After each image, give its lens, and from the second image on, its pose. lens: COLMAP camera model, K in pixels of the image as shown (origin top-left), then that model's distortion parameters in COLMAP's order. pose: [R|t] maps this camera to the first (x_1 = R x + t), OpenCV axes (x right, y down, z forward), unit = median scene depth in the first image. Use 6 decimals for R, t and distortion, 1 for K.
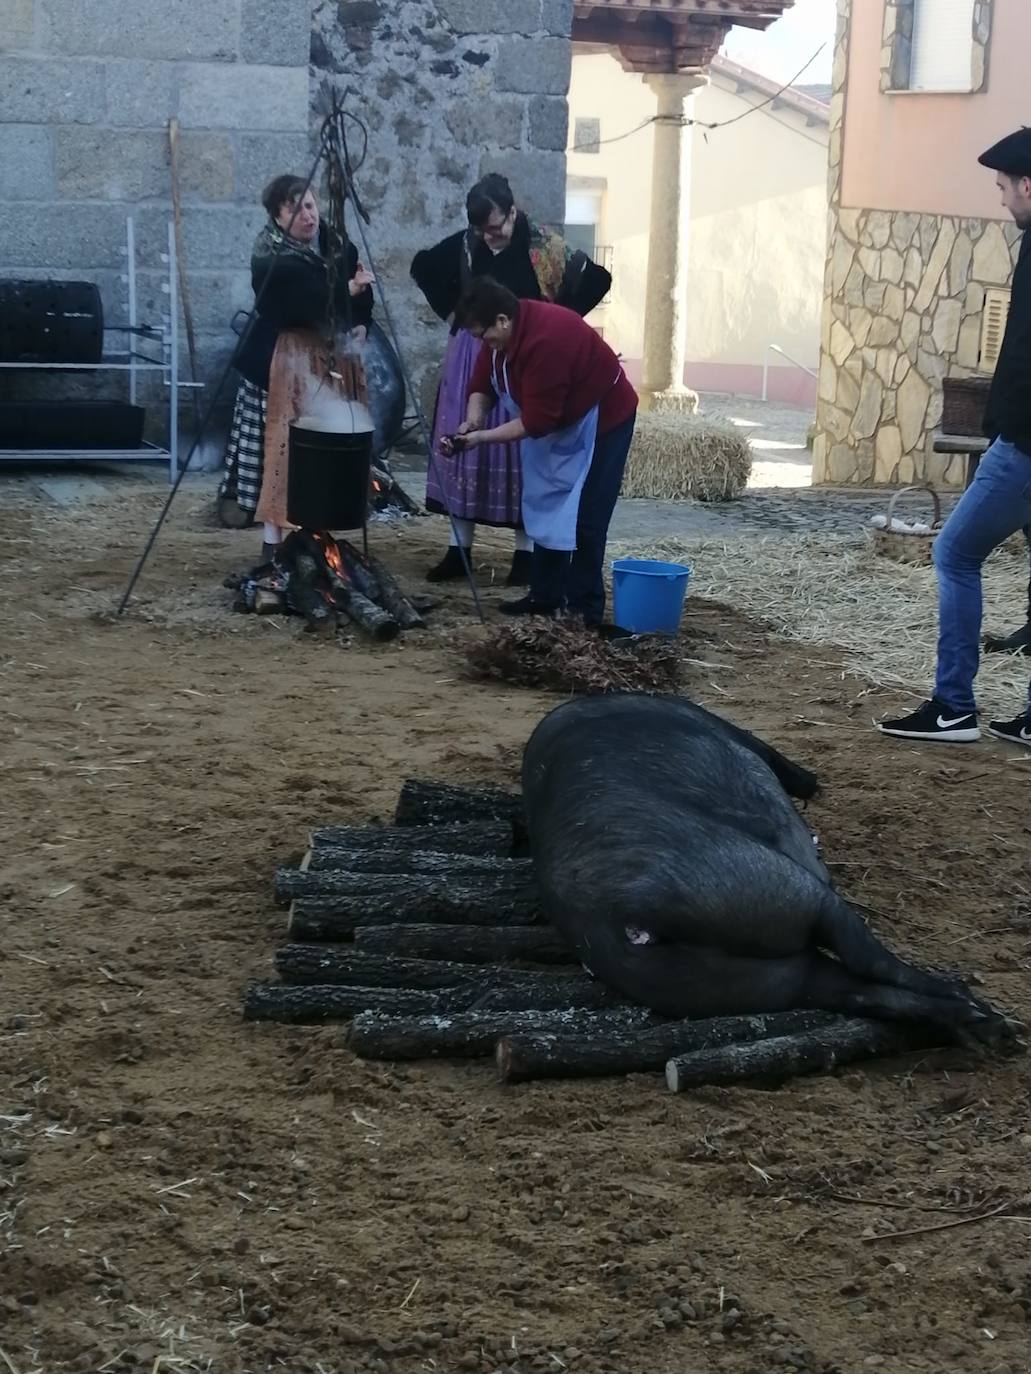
lens RADIAL K [[2344.2, 0, 579.7], [0, 2344.2, 648.7], [0, 0, 1]] dist [0.054816, -0.371158]
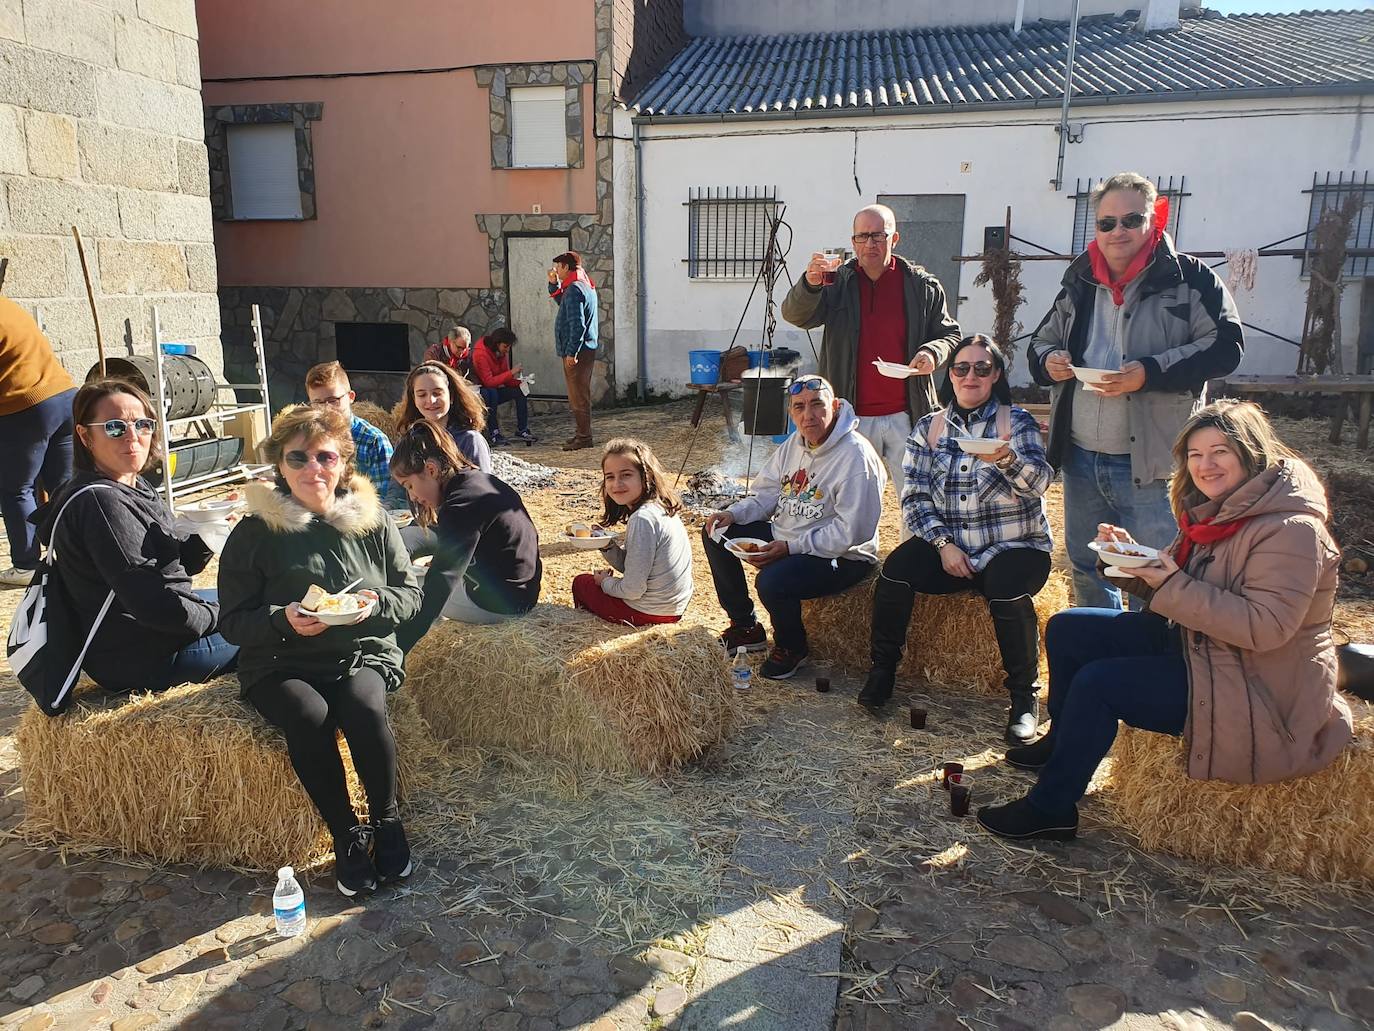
lens RADIAL K [[1069.7, 0, 637.3], [0, 1069.7, 515.9], [0, 0, 1]] dist [0.018828, 0.002555]
pose [[0.598932, -0.209747, 0.772844, -0.453218], [0.185160, 0.975209, 0.121174, -0.074421], [-0.779100, 0.070525, 0.622920, 0.338763]]
